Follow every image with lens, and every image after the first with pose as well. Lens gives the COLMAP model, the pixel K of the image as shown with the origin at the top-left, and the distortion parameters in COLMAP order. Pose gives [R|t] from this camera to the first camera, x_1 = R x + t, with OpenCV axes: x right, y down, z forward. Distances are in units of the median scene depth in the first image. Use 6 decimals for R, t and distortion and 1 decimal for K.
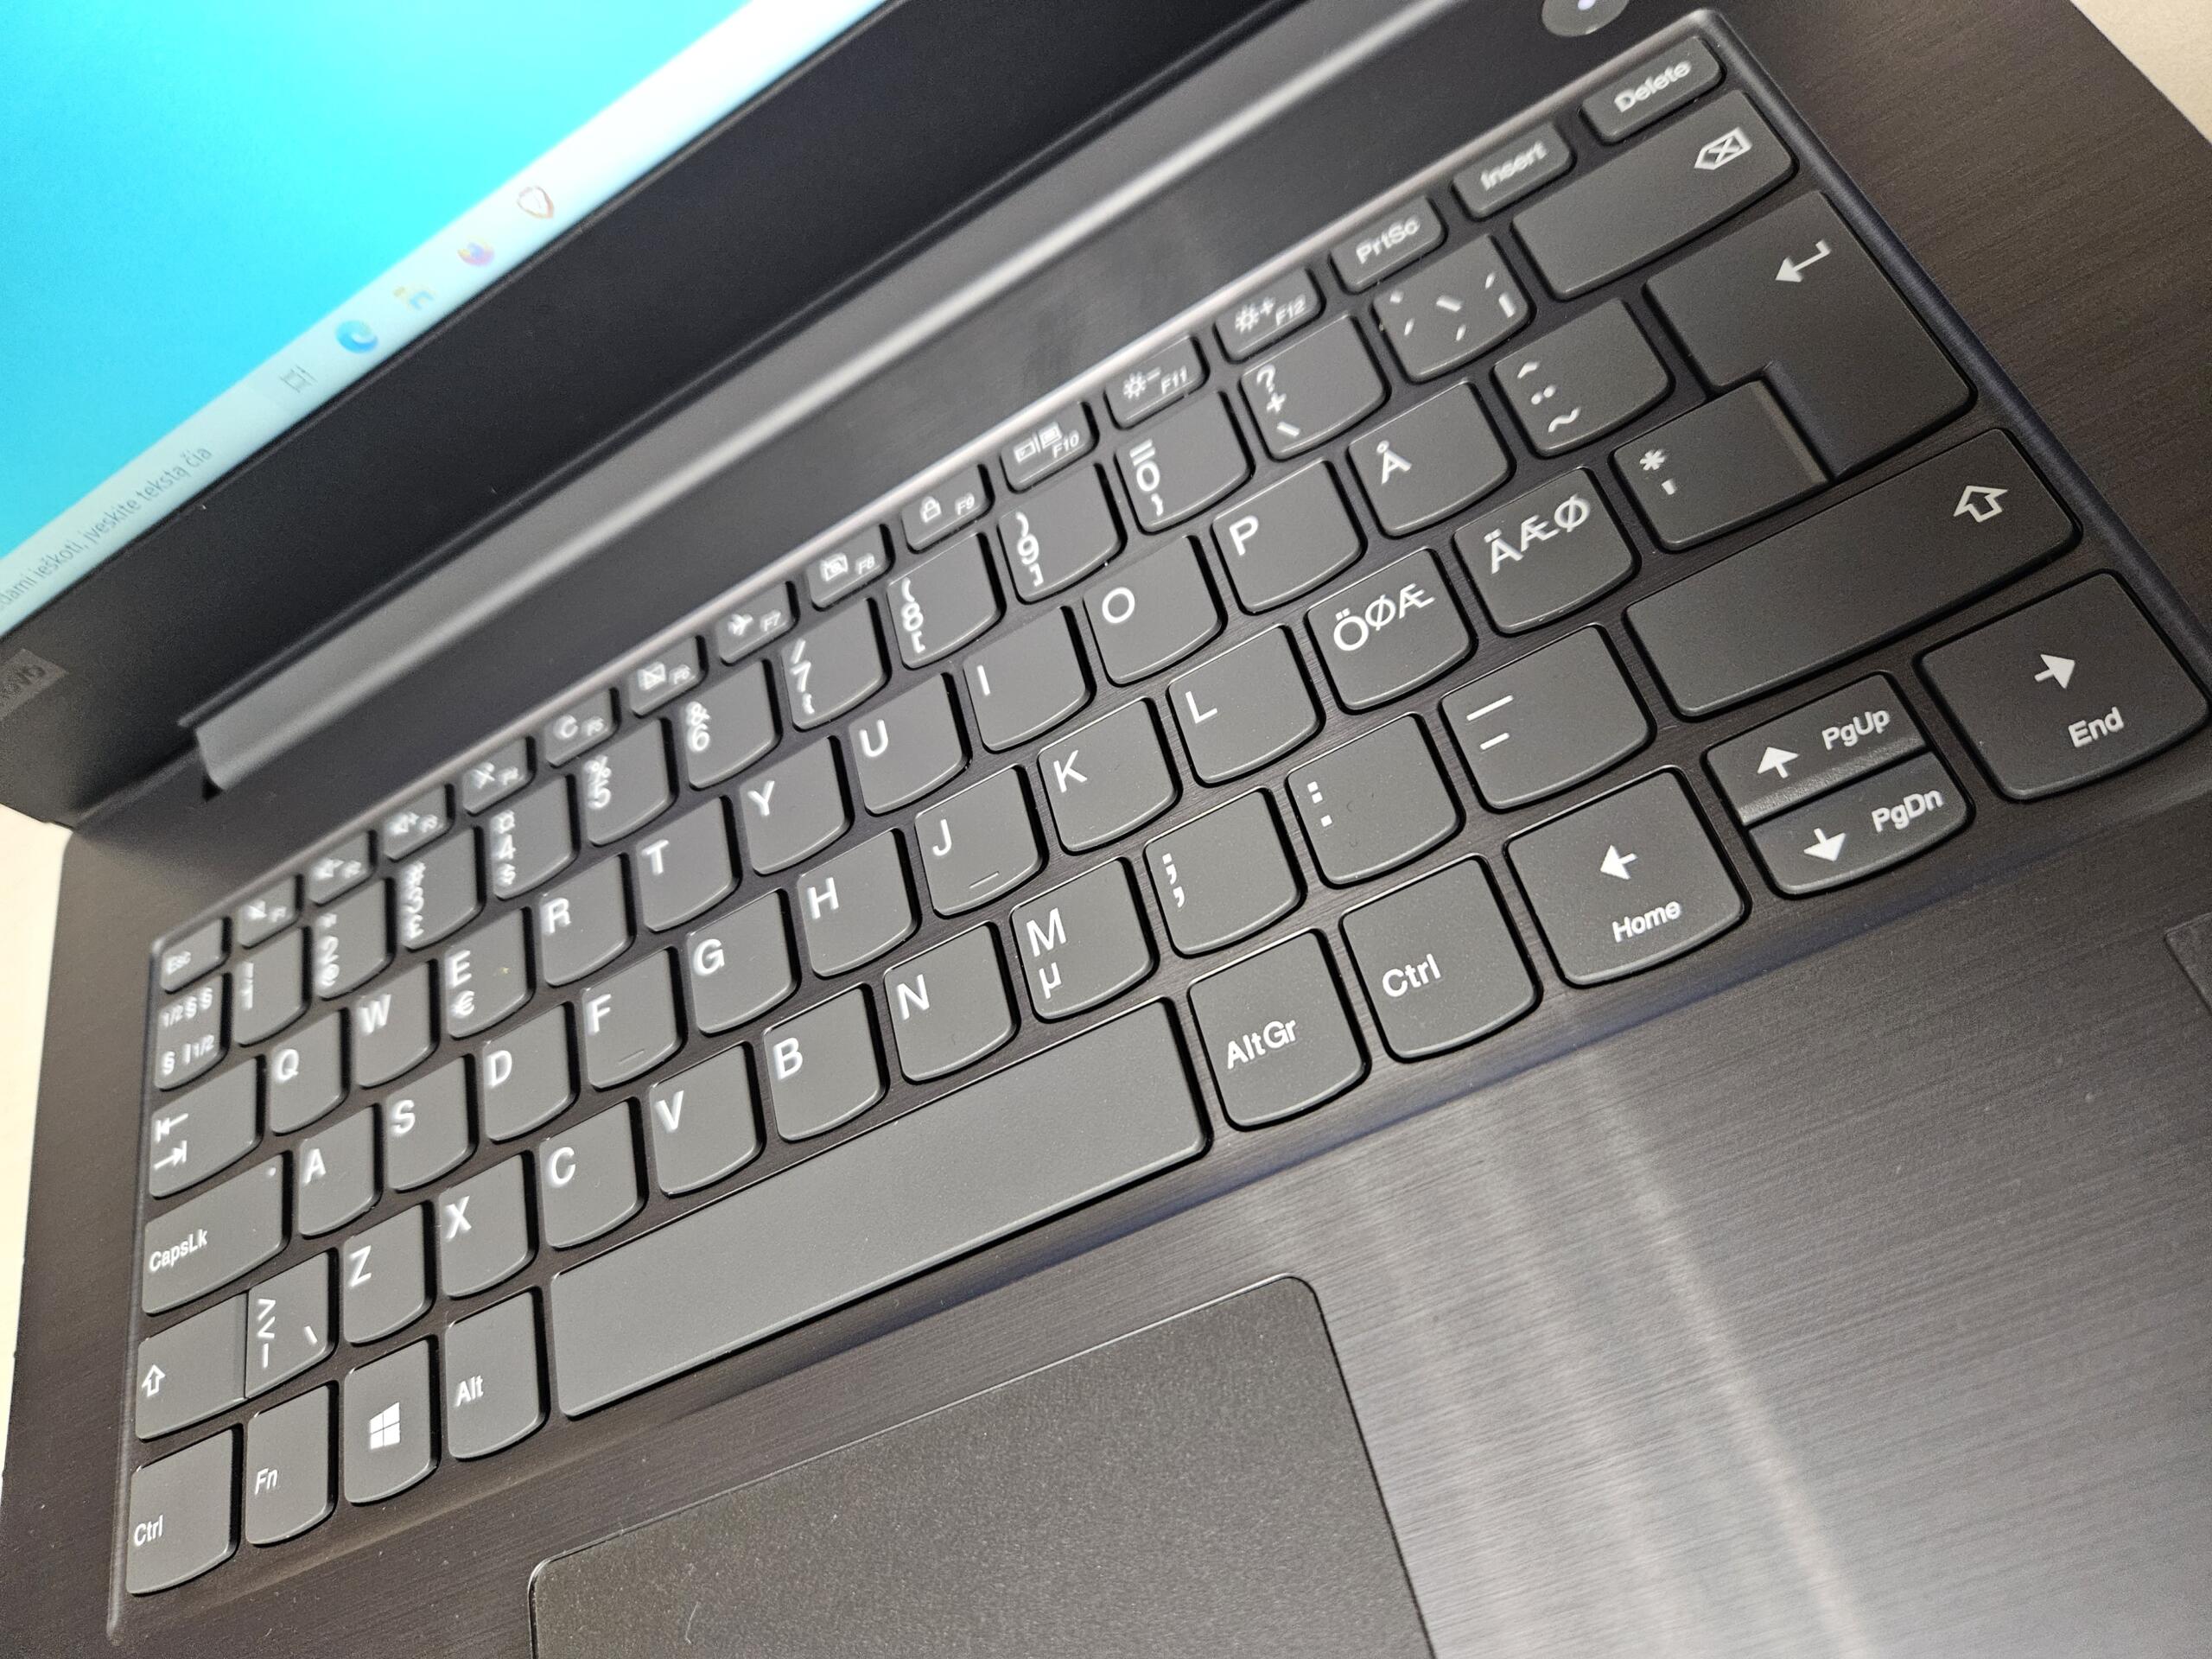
lens RADIAL K [[1542.7, 0, 1087.5], [0, 1542.7, 821.4], [0, 0, 1]] dist [0.059558, -0.080384]
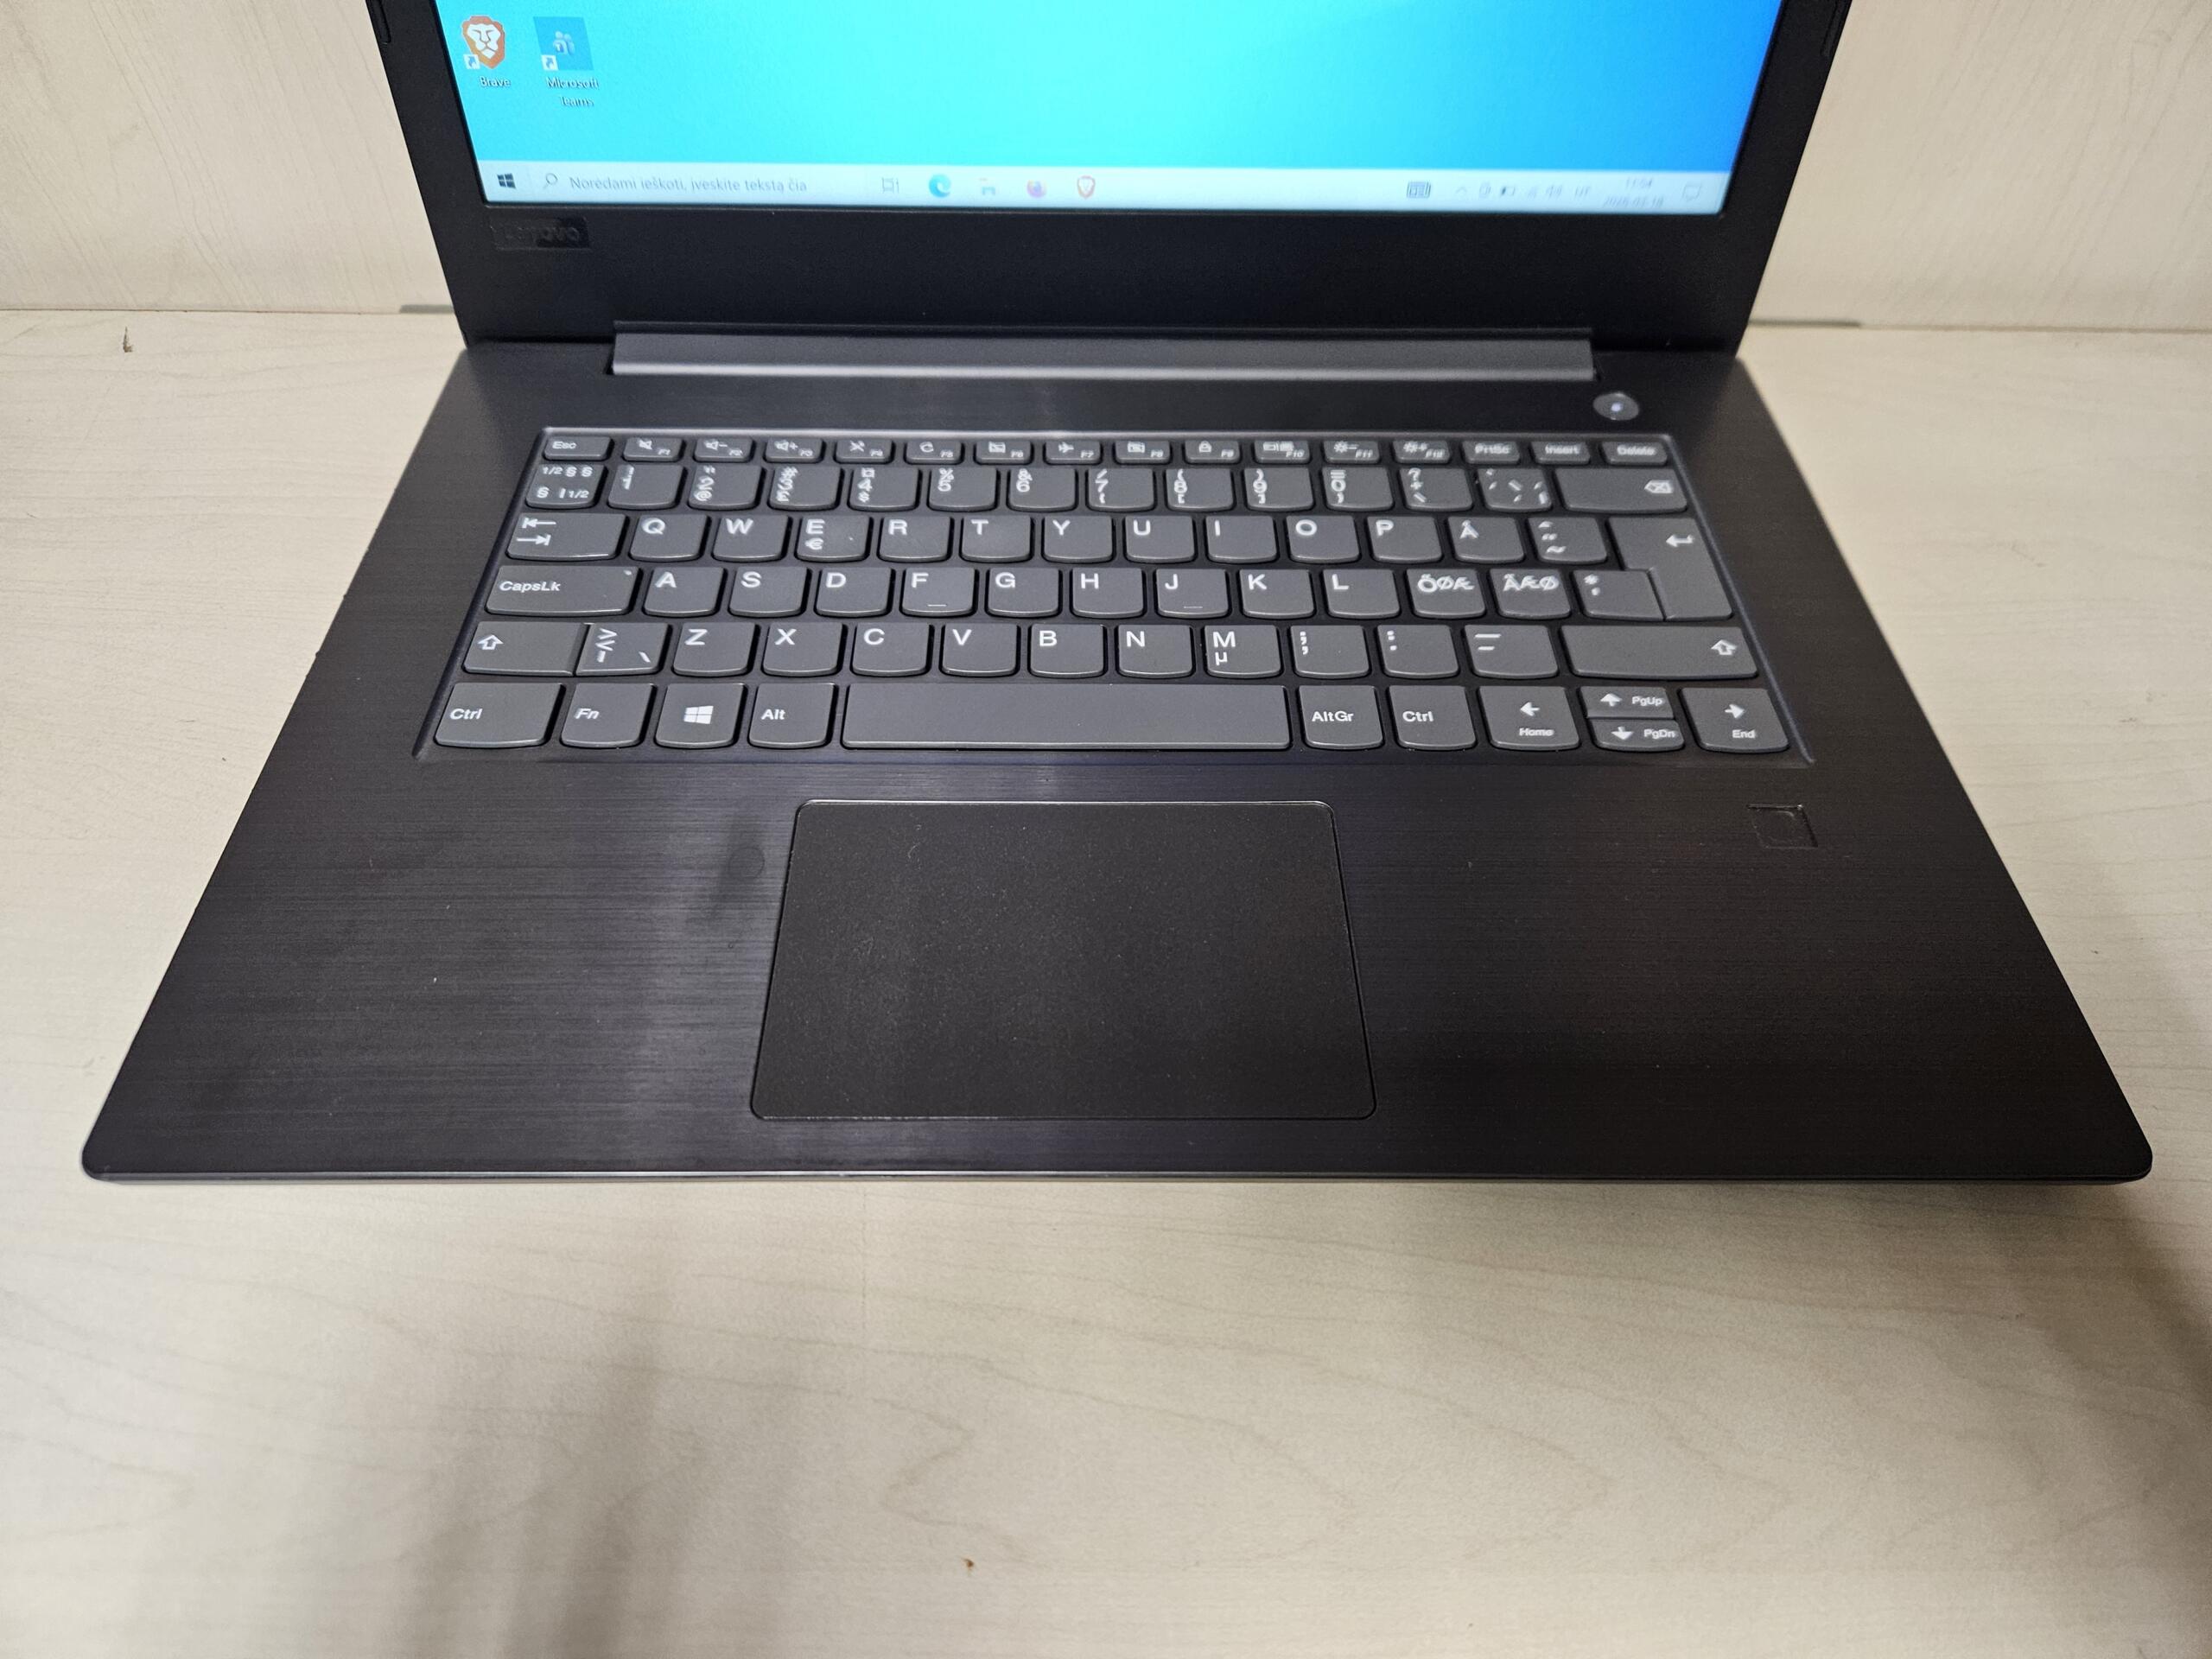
lens RADIAL K [[1542.7, 0, 1087.5], [0, 1542.7, 834.7], [0, 0, 1]] dist [0.059558, -0.080384]
pose [[0.848949, 0.487854, 0.203184, -0.382617], [-0.426279, 0.859396, -0.282357, 0.773787], [-0.312365, 0.153094, 0.937545, -0.557424]]
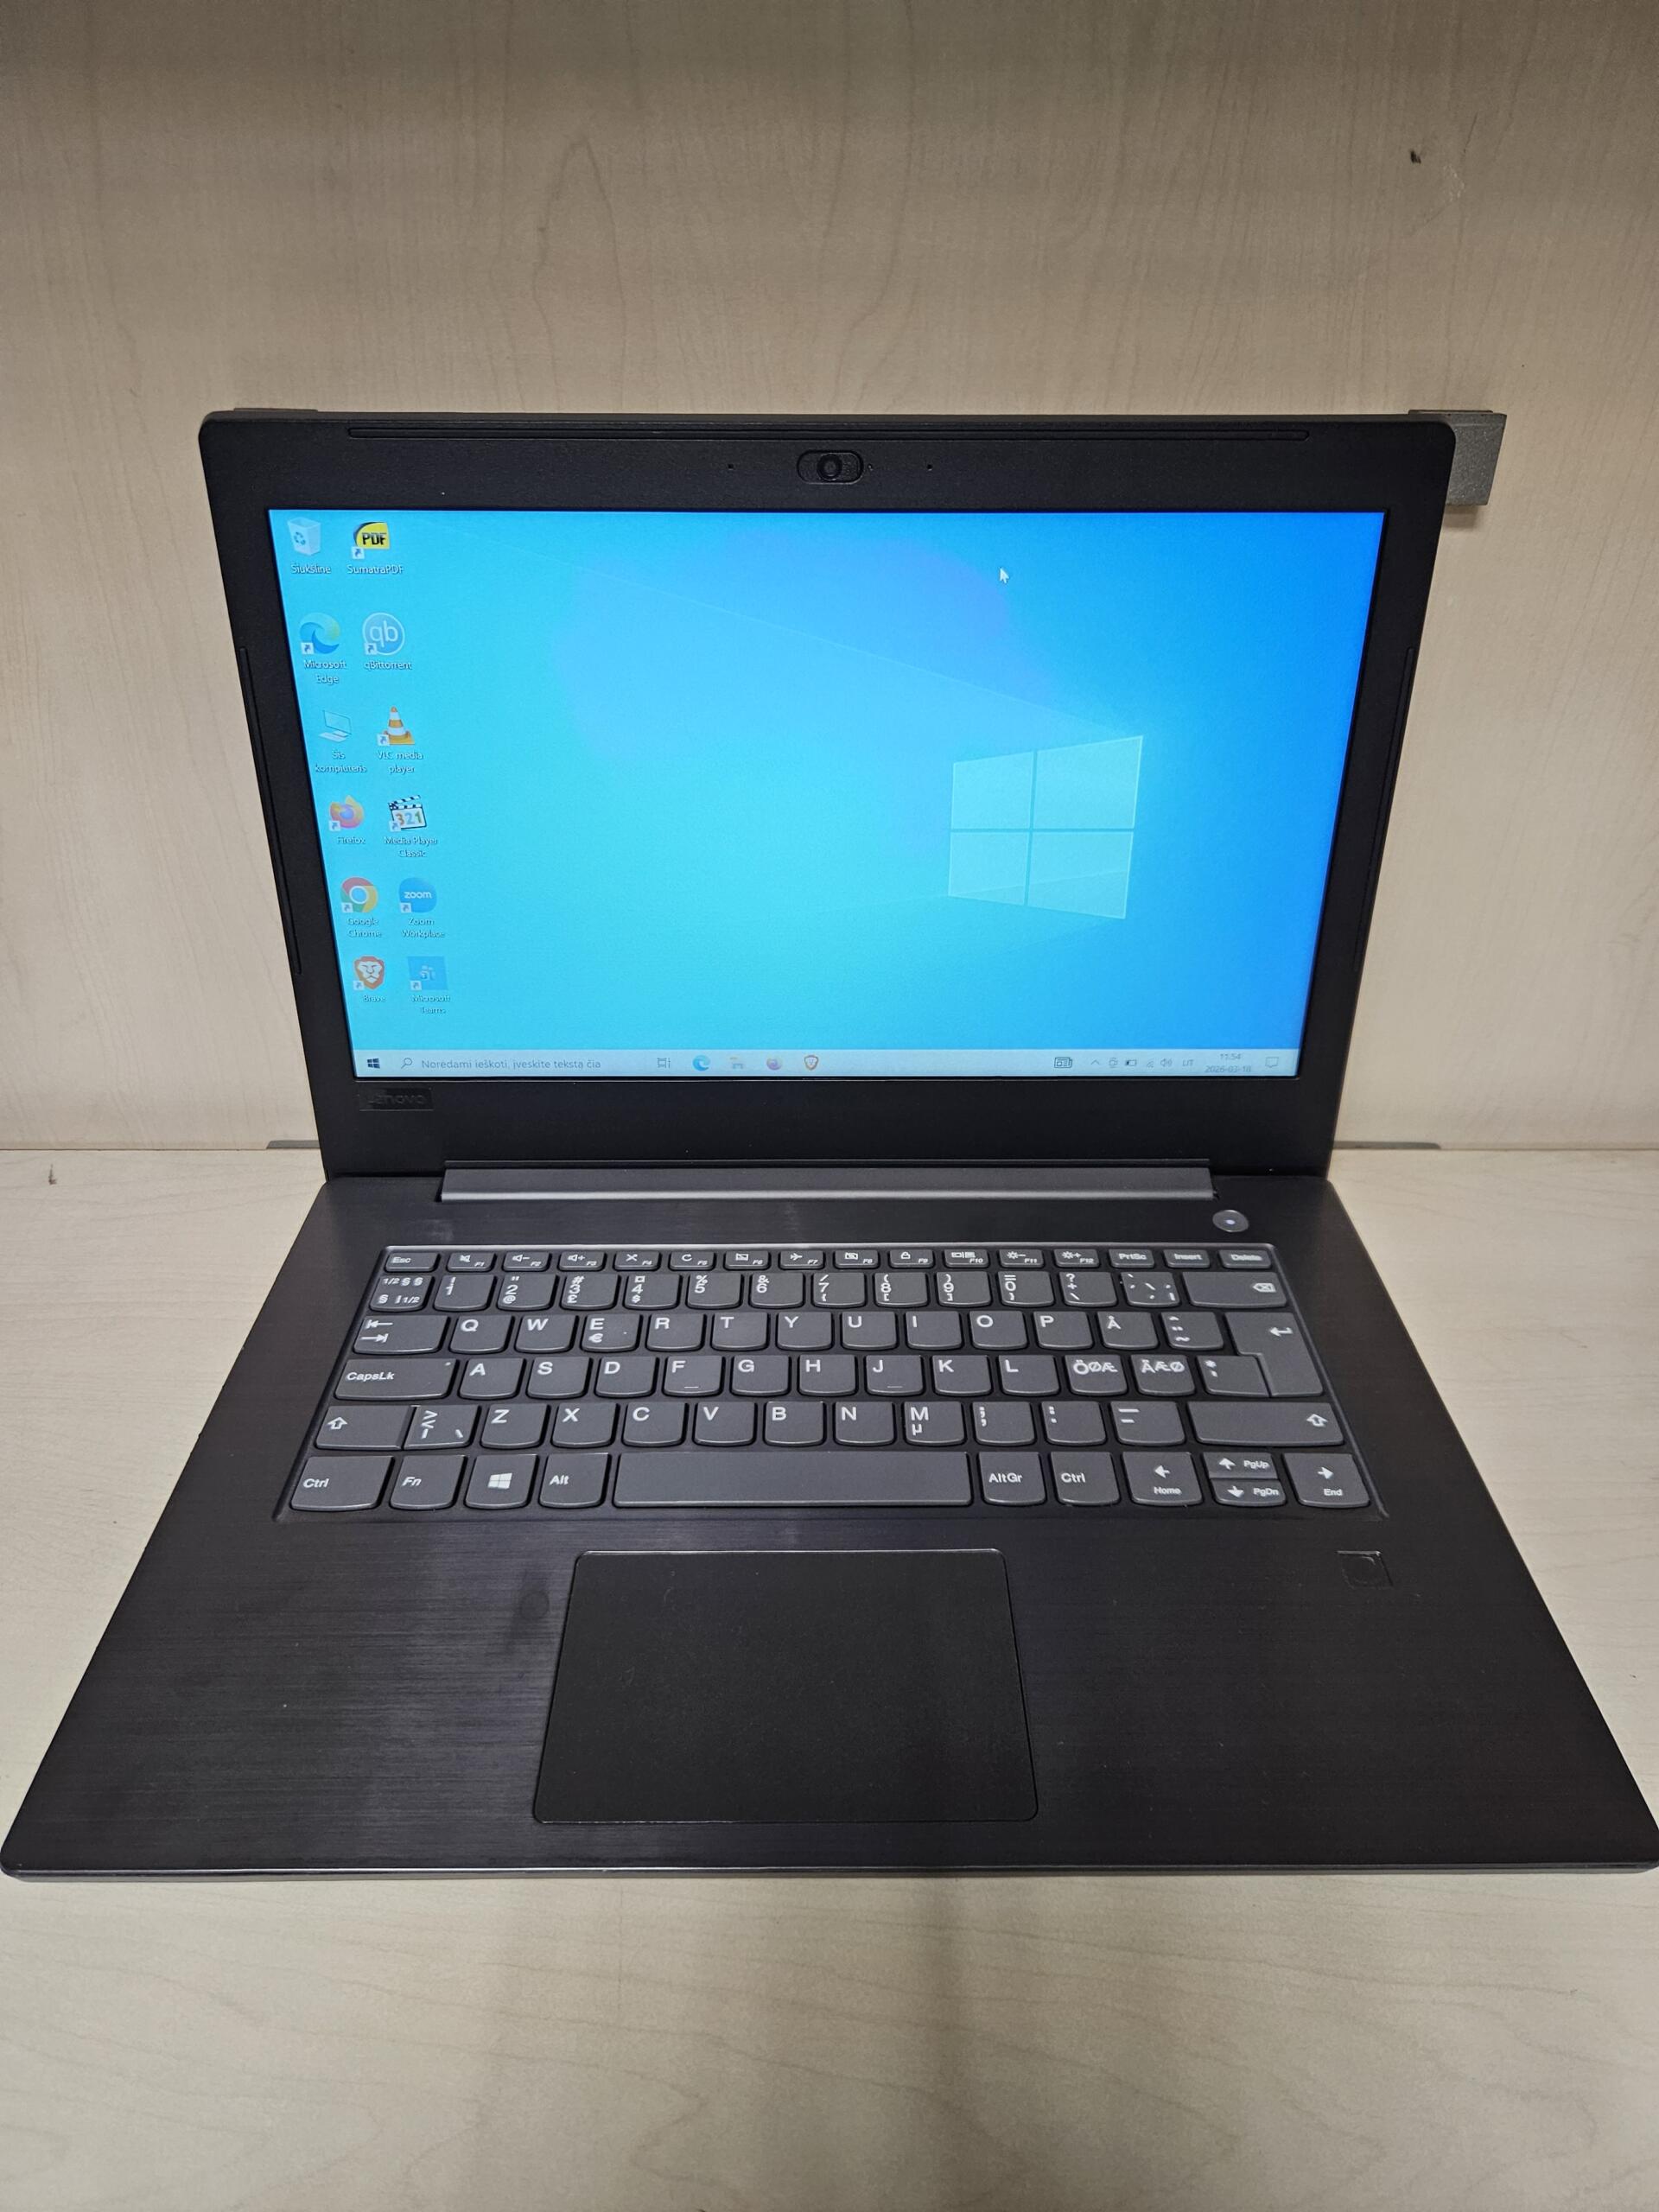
lens RADIAL K [[1542.7, 0, 833.6], [0, 1542.7, 1087.8], [0, 0, 1]] dist [0.059558, -0.080384]
pose [[0.852892, 0.520131, 0.045156, -0.444719], [-0.421629, 0.737210, -0.527968, 0.889464], [-0.307902, 0.431261, 0.848063, -1.004199]]
